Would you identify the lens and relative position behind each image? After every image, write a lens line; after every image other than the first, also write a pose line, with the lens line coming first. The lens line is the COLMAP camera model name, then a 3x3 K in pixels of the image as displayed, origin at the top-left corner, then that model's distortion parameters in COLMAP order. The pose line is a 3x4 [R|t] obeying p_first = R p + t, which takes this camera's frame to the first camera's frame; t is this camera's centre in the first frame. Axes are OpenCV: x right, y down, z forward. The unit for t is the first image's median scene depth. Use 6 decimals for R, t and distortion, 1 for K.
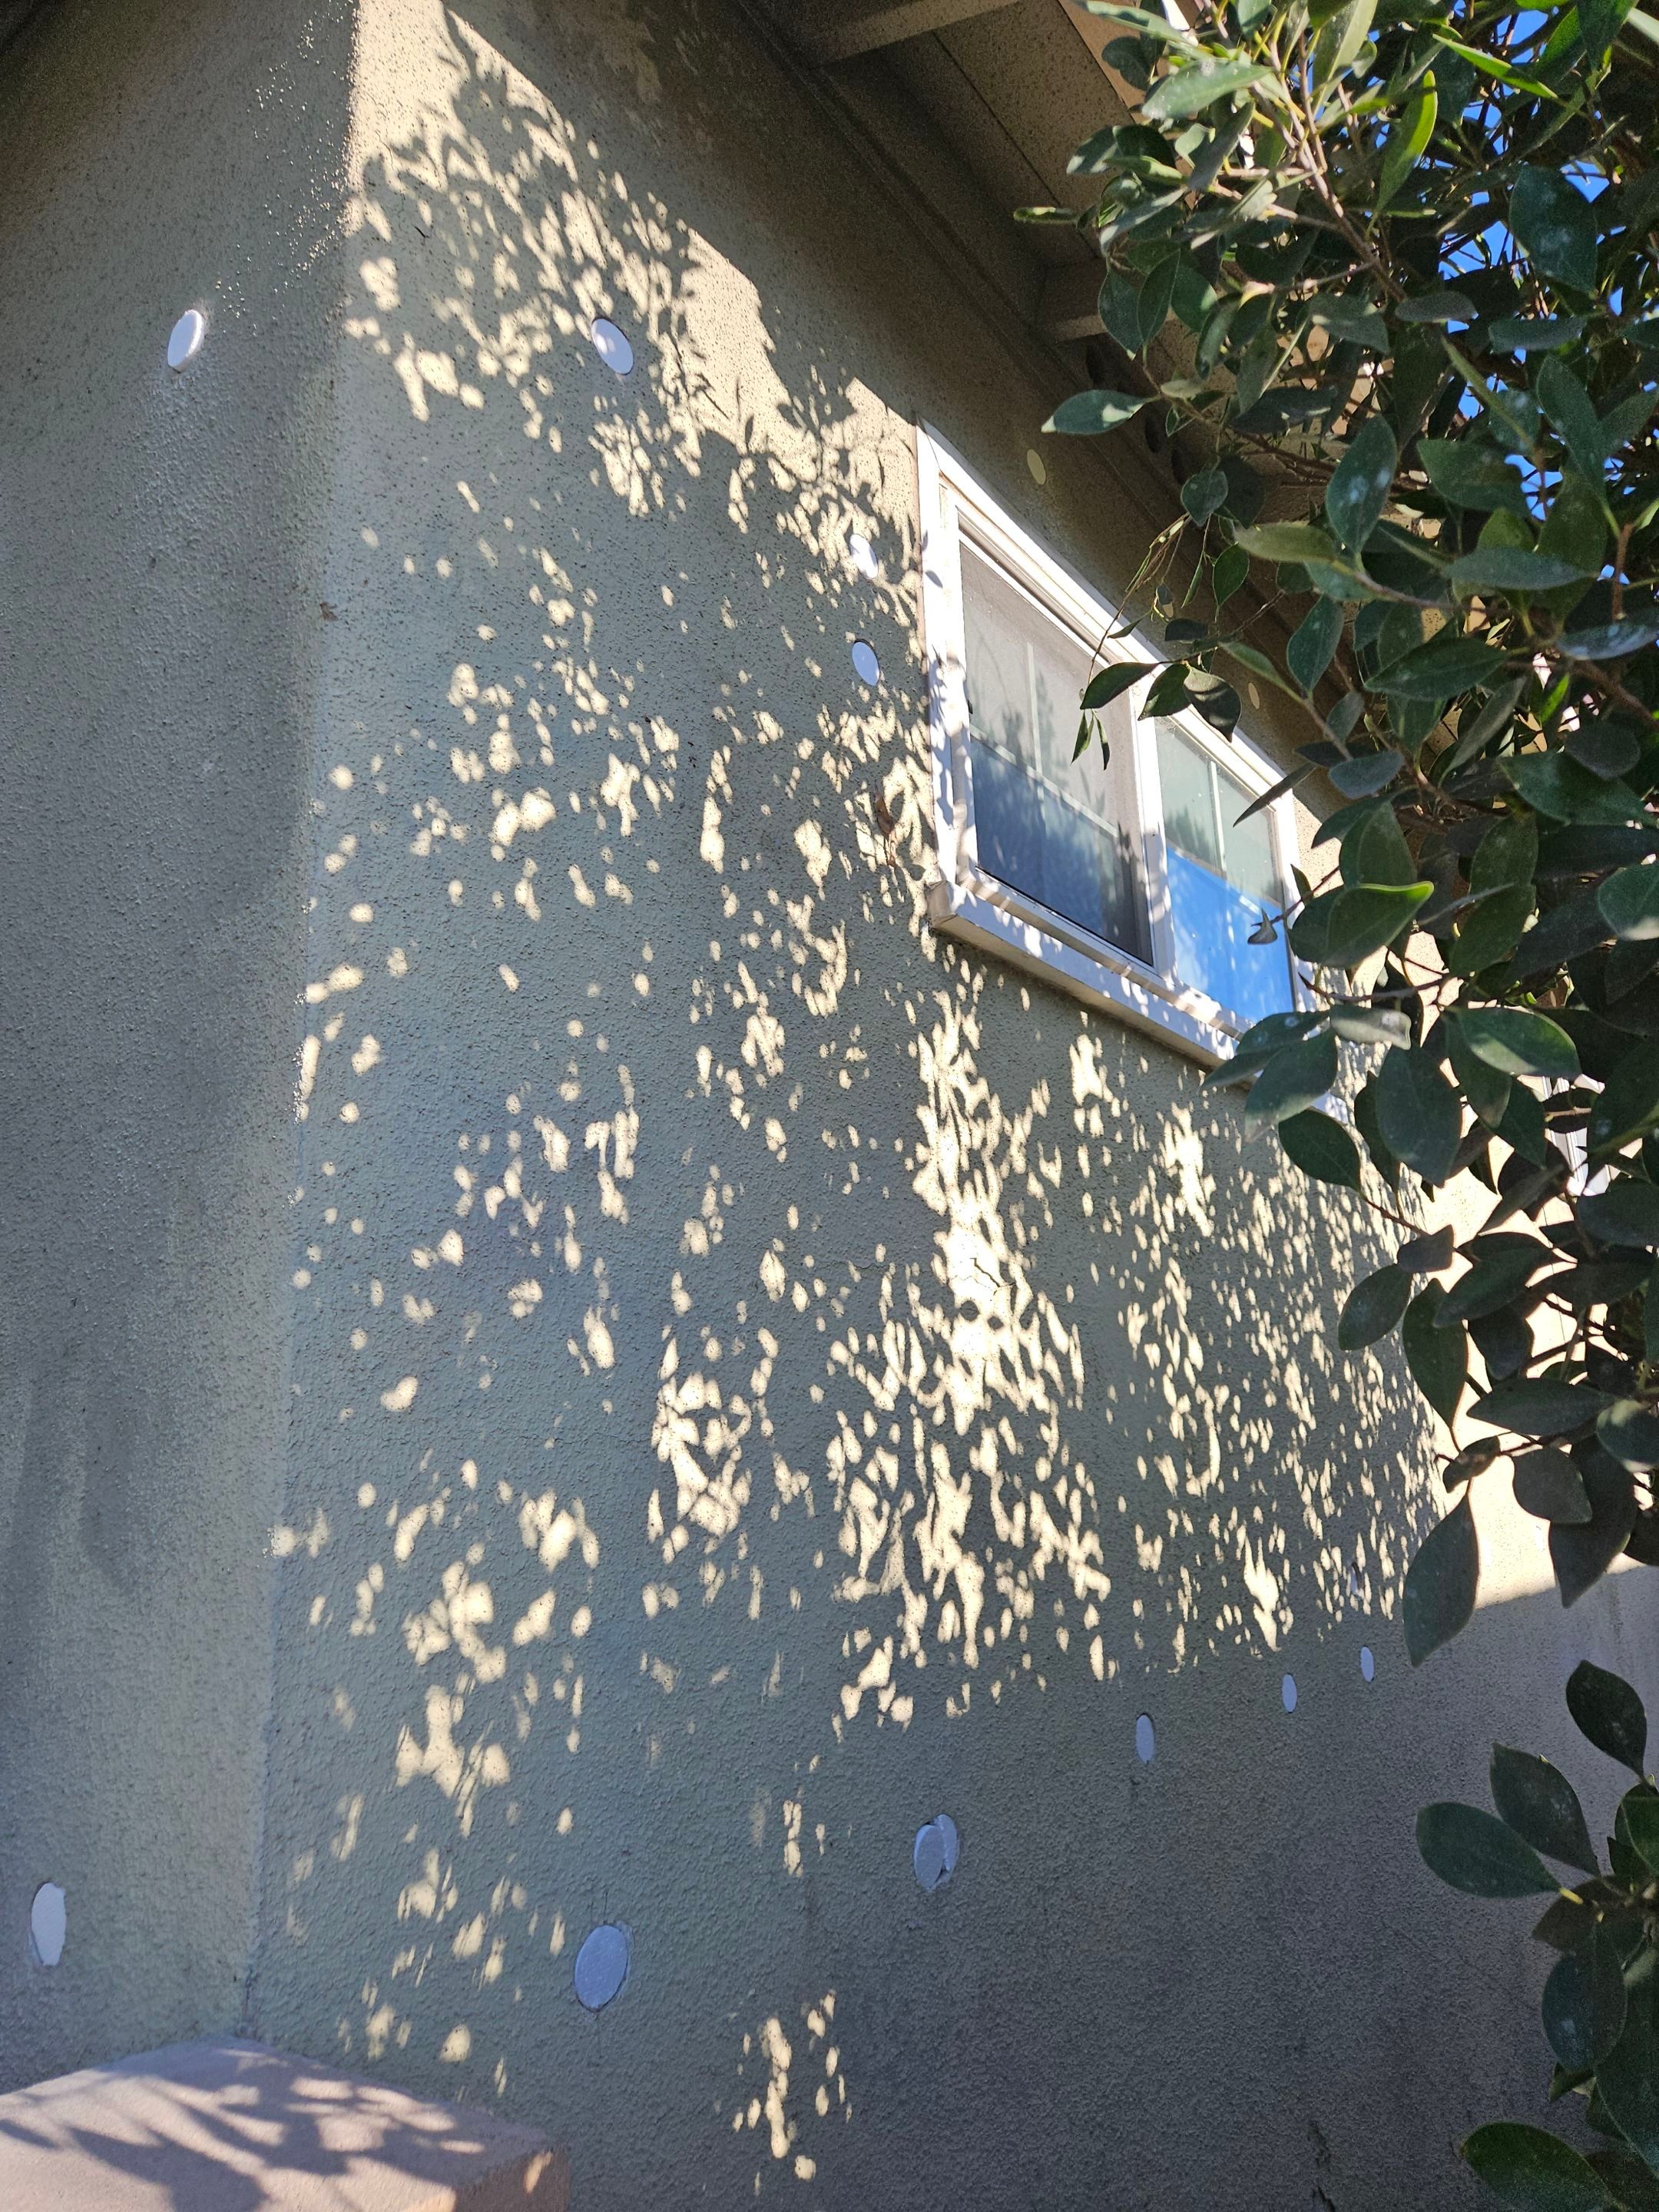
lens RADIAL K [[1498.2, 0, 831.5], [0, 1498.2, 1137.6], [0, 0, 1]] dist [0.091744, -0.089454]
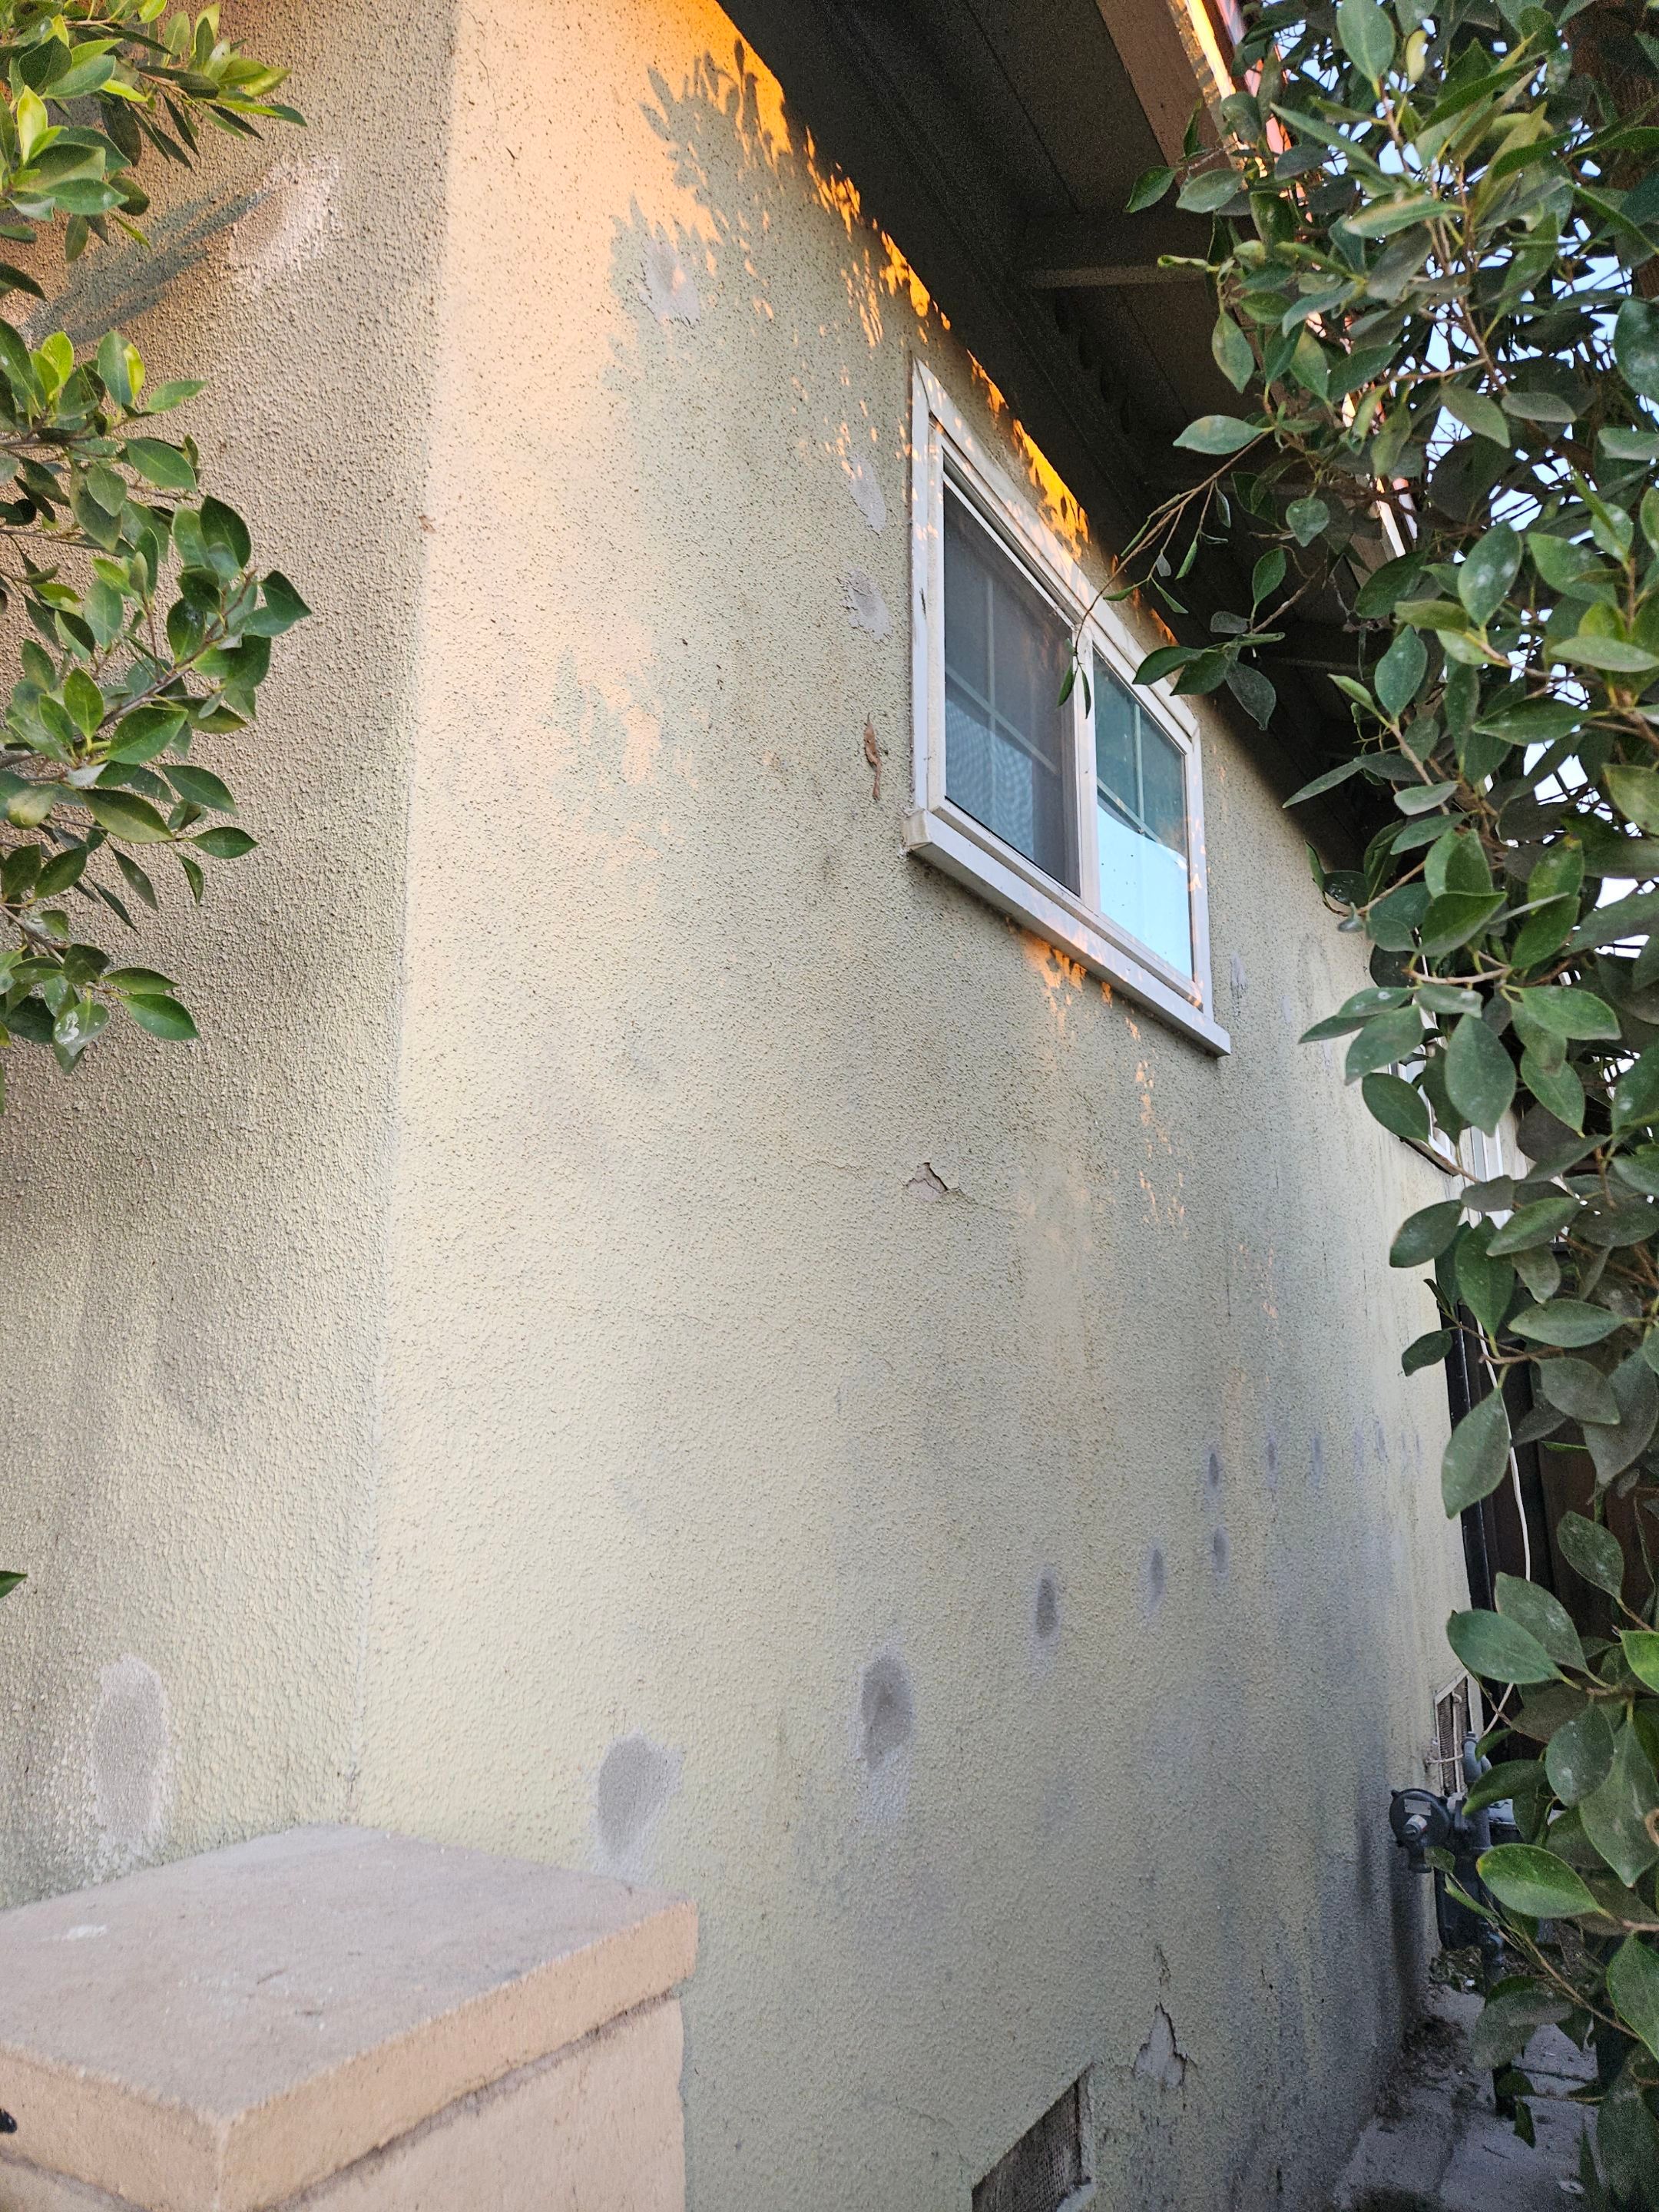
lens RADIAL K [[1480.9, 0, 837.5], [0, 1480.9, 1098.2], [0, 0, 1]] dist [0.085480, -0.079475]
pose [[0.992853, 0.060055, 0.103134, -0.123931], [-0.064552, 0.997079, 0.040831, -0.008722], [-0.100381, -0.047196, 0.993829, -0.078829]]
